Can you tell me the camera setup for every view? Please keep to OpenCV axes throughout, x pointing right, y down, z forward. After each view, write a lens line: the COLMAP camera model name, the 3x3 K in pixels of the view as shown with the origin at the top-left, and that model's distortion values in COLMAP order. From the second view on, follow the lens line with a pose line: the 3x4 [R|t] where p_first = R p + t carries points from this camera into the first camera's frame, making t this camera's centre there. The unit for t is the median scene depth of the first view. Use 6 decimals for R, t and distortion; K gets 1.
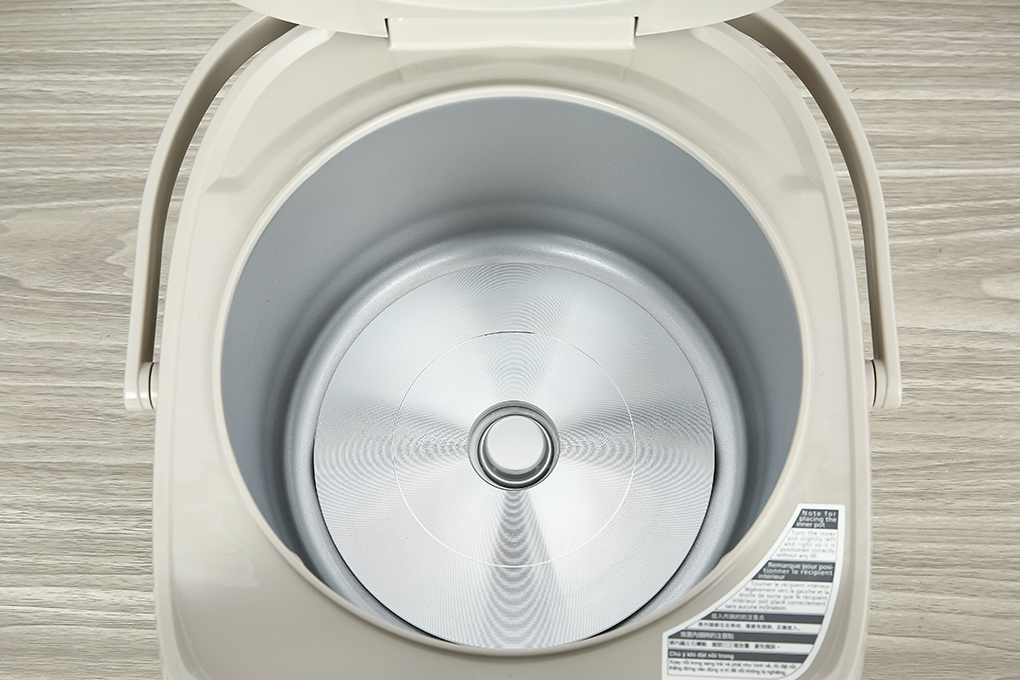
lens RADIAL K [[1782.3, 0, 510.0], [0, 1782.3, 340.0], [0, 0, 1]] dist [0.312769, 0.137470]
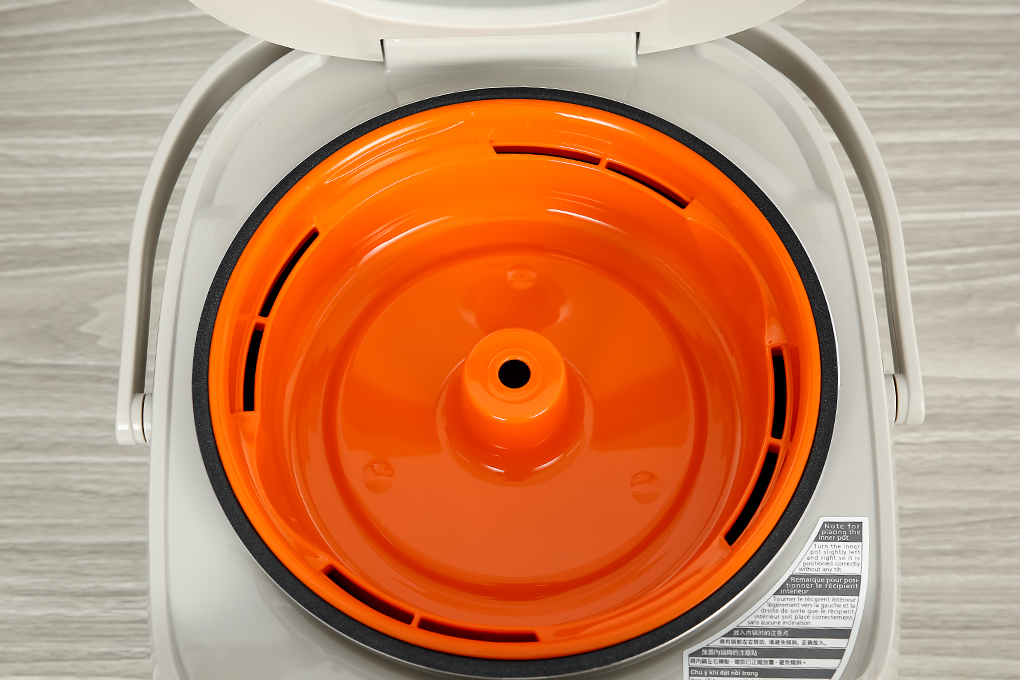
lens RADIAL K [[2063.1, 0, 510.0], [0, 2063.1, 340.0], [0, 0, 1]] dist [0.514453, -0.063875]
pose [[0.999686, -0.024723, 0.004111, -0.005538], [0.024984, 0.996041, -0.085308, 0.063287], [-0.001986, 0.085384, 0.996346, -0.087923]]
